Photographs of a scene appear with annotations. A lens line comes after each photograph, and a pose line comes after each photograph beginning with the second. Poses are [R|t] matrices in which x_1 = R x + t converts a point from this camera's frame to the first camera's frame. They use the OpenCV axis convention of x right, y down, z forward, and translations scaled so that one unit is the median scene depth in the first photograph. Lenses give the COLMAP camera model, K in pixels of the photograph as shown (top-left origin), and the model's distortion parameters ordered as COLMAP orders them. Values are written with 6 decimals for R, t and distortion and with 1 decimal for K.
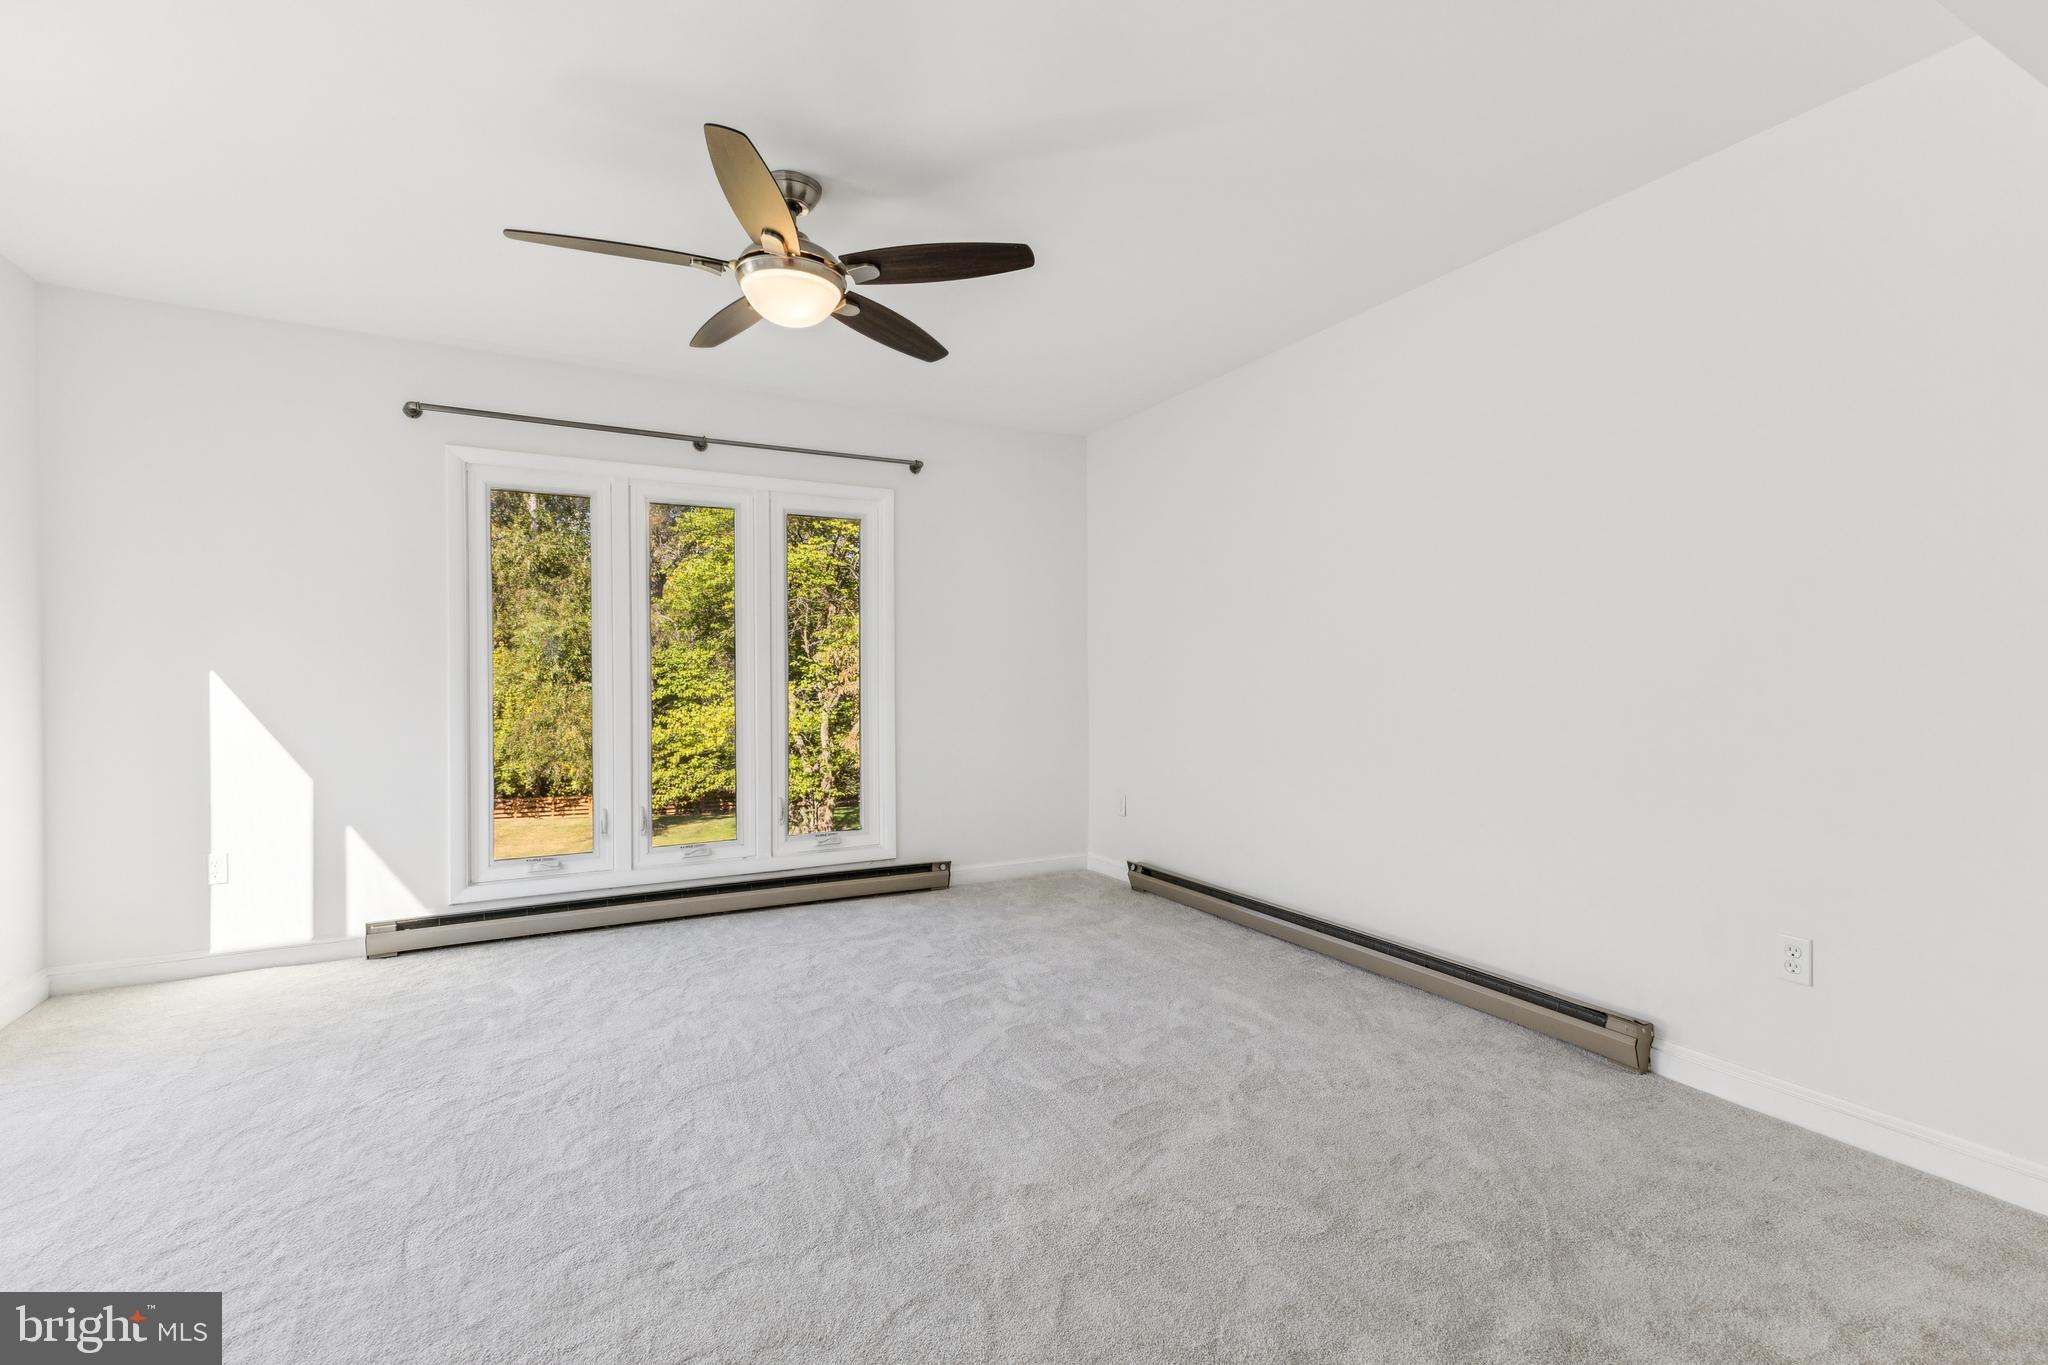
lens RADIAL K [[903.0, 0, 1031.5], [0, 903.0, 677.1], [0, 0, 1]] dist [0.015124, -0.001646]
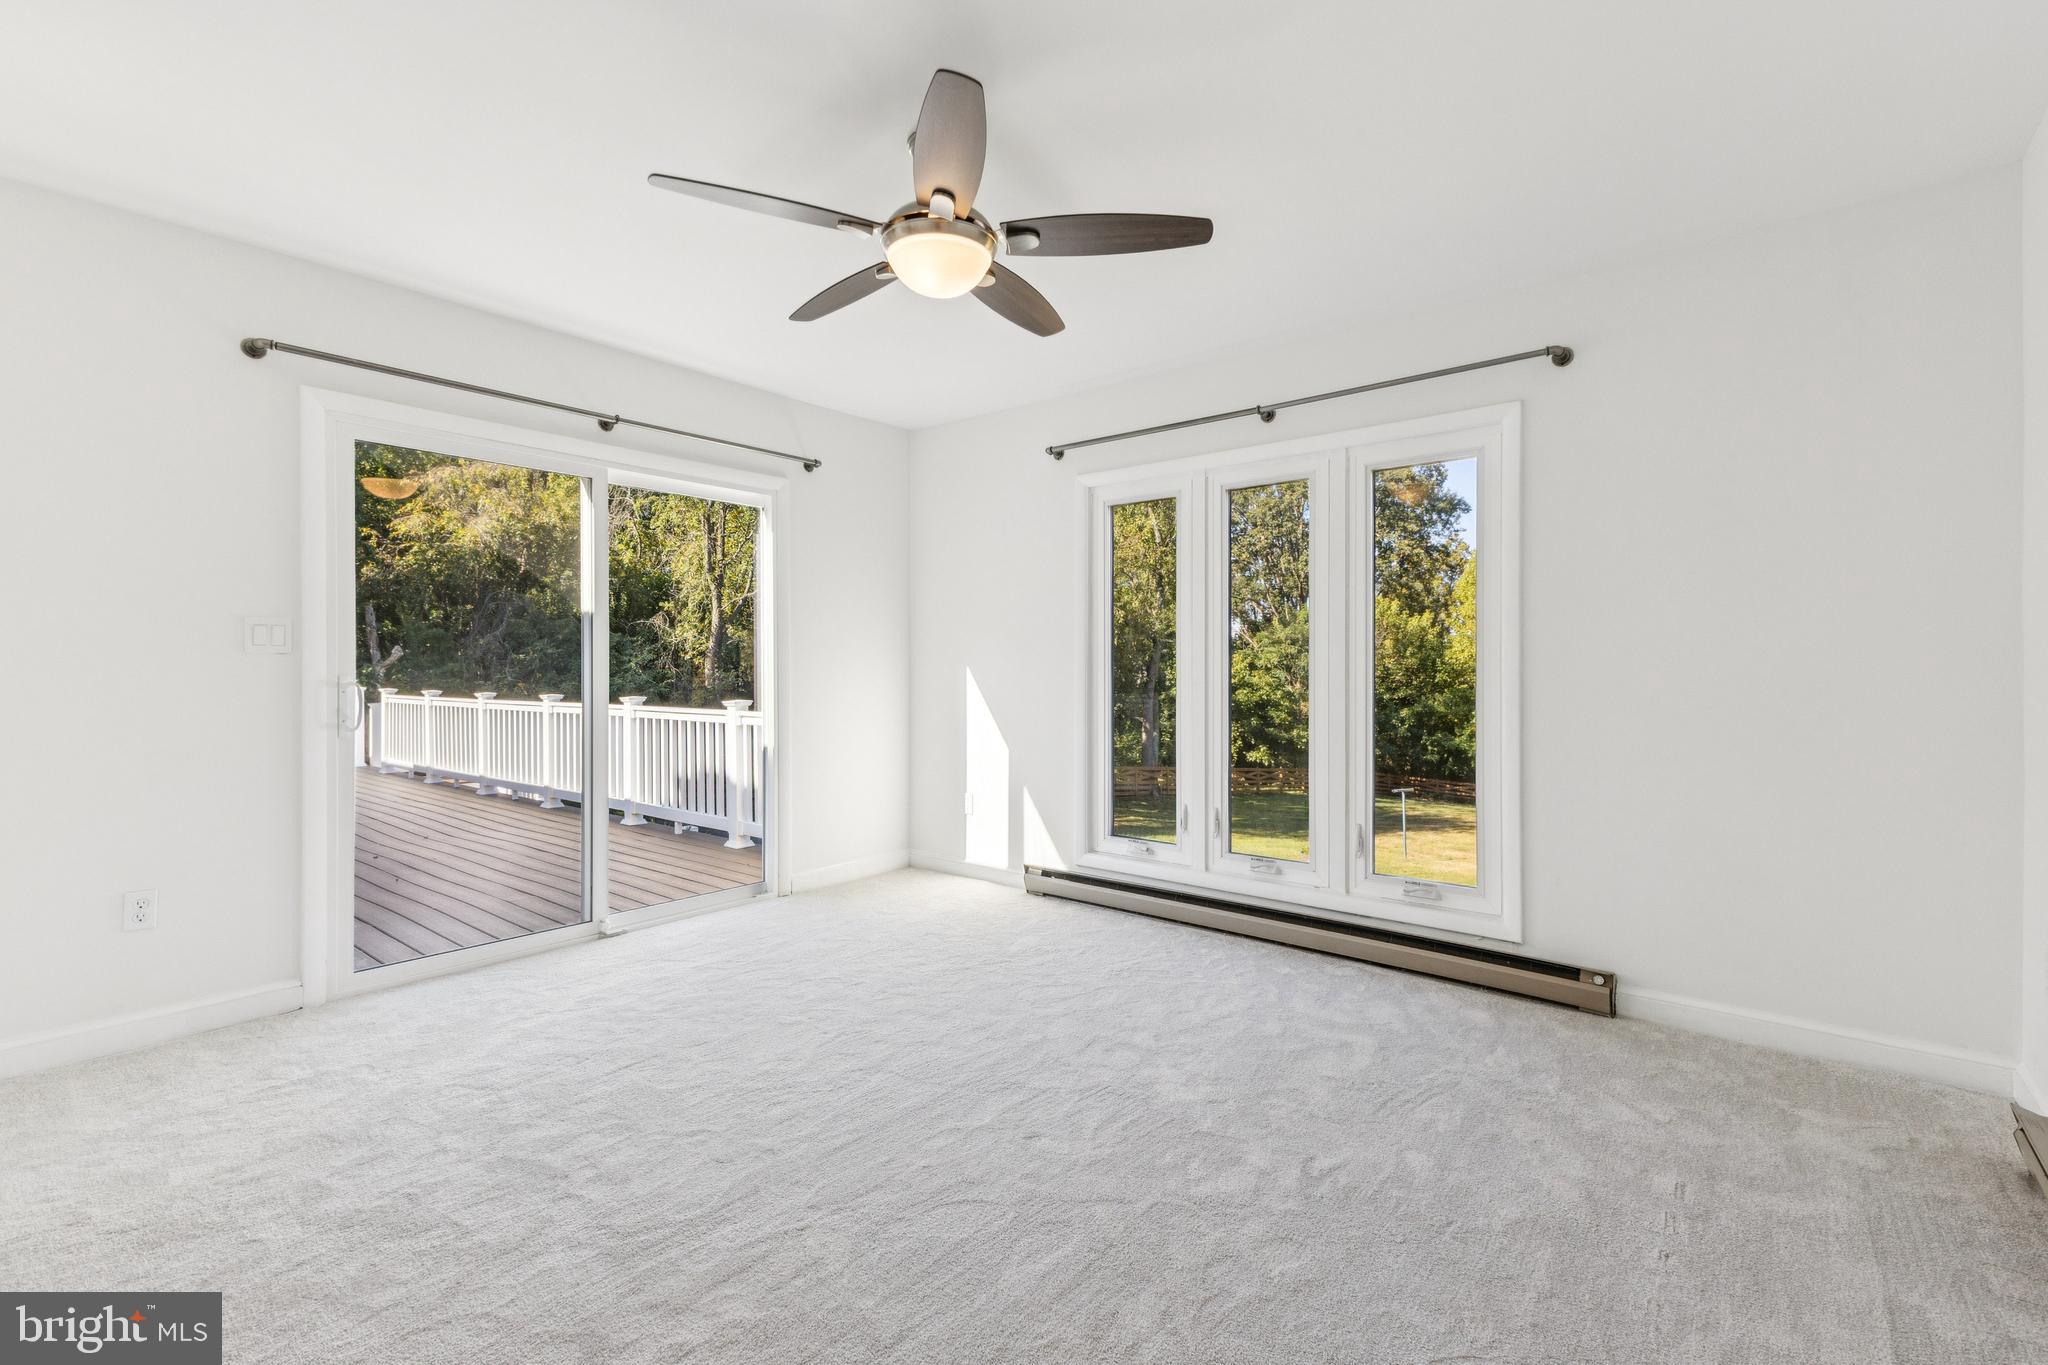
lens RADIAL K [[903.0, 0, 1020.8], [0, 903.0, 679.0], [0, 0, 1]] dist [0.015124, -0.001646]
pose [[0.380077, 0.014081, -0.924848, 0.413719], [-0.008054, 0.999897, 0.011914, -0.004742], [0.924920, 0.002920, 0.380151, 0.481908]]
